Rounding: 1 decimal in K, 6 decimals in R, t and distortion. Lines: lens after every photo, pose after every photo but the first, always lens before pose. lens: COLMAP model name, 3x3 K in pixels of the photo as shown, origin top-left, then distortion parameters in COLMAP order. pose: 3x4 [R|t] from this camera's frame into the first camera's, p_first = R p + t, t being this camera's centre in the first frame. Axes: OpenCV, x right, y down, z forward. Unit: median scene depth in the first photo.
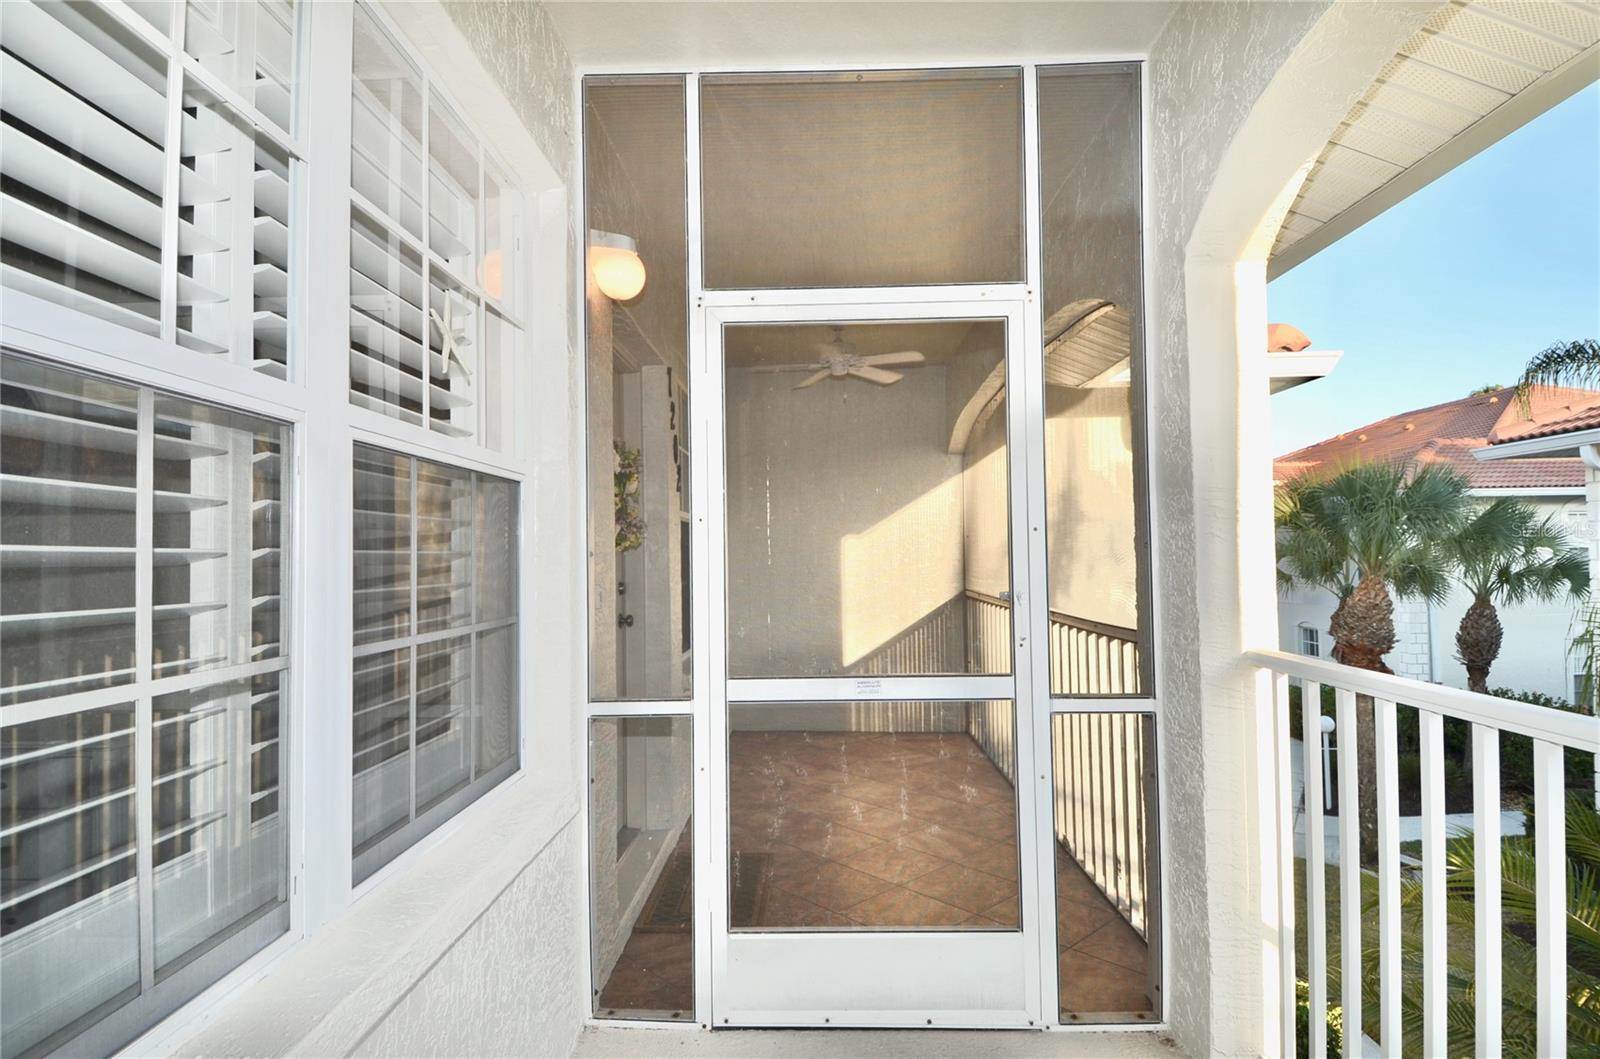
lens RADIAL K [[824.9, 0, 806.5], [0, 824.9, 530.6], [0, 0, 1]] dist [0.041162, -0.048262]
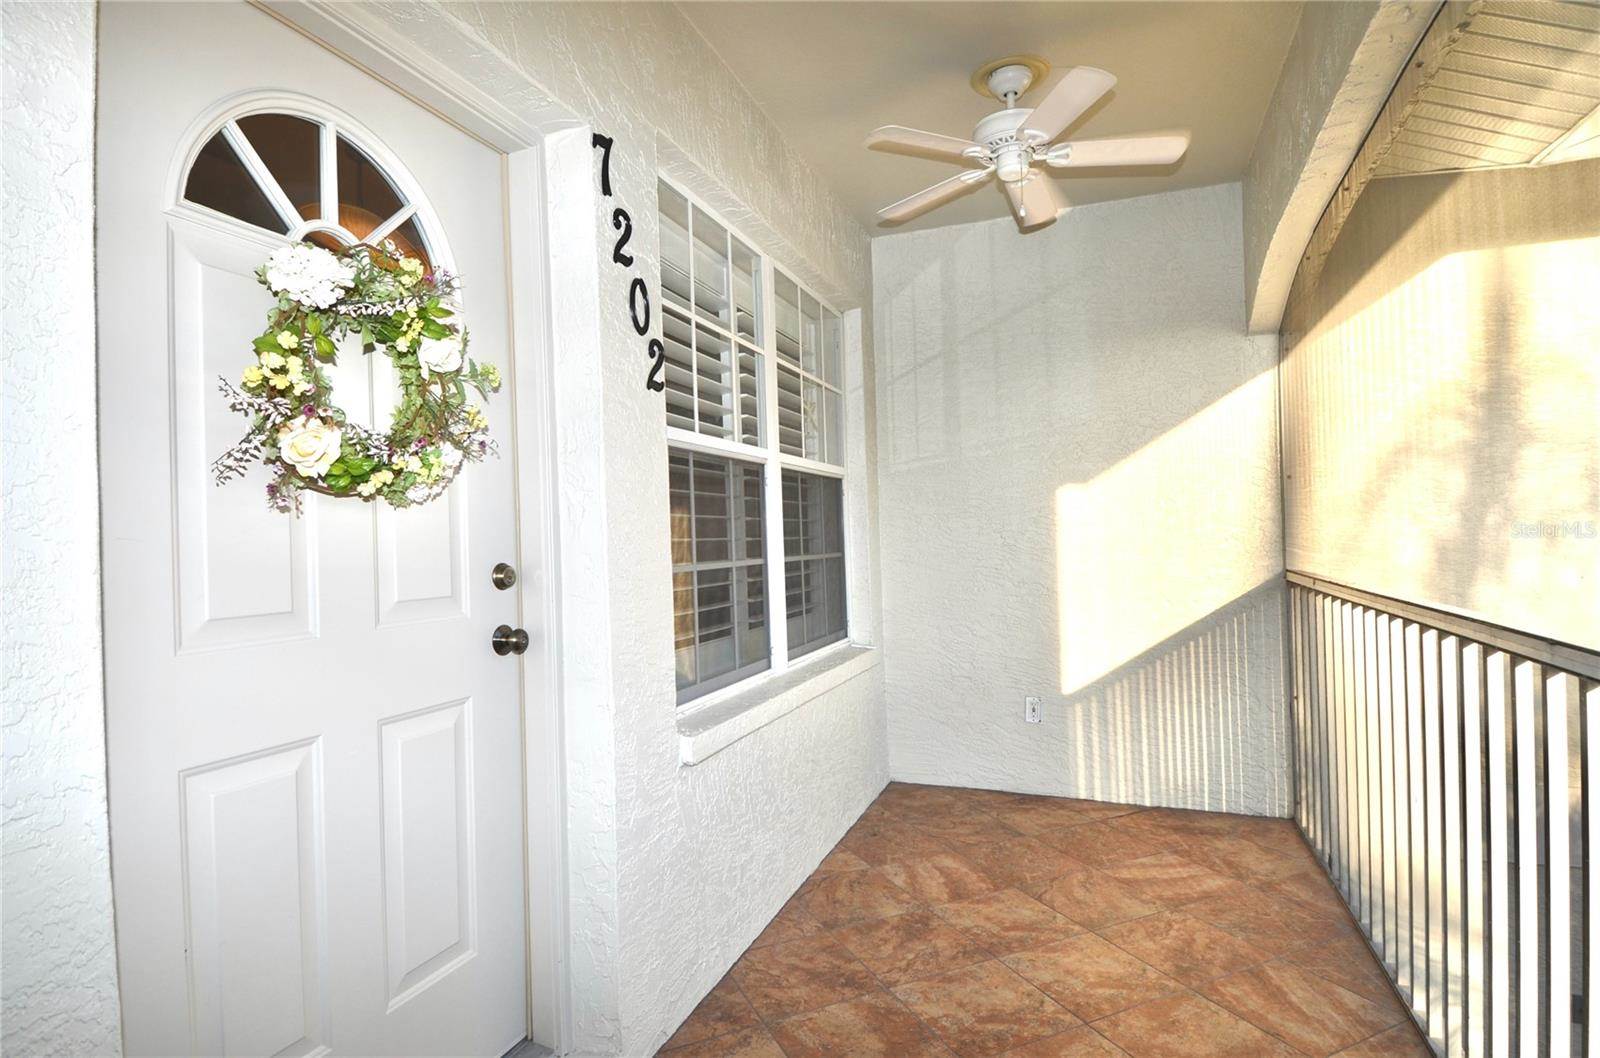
lens RADIAL K [[824.9, 0, 806.5], [0, 824.9, 530.1], [0, 0, 1]] dist [0.041162, -0.048262]
pose [[0.943228, -0.013918, -0.331856, 0.072589], [0.024485, 0.999317, 0.027681, 0.019301], [0.331244, -0.034235, 0.942924, 0.359059]]
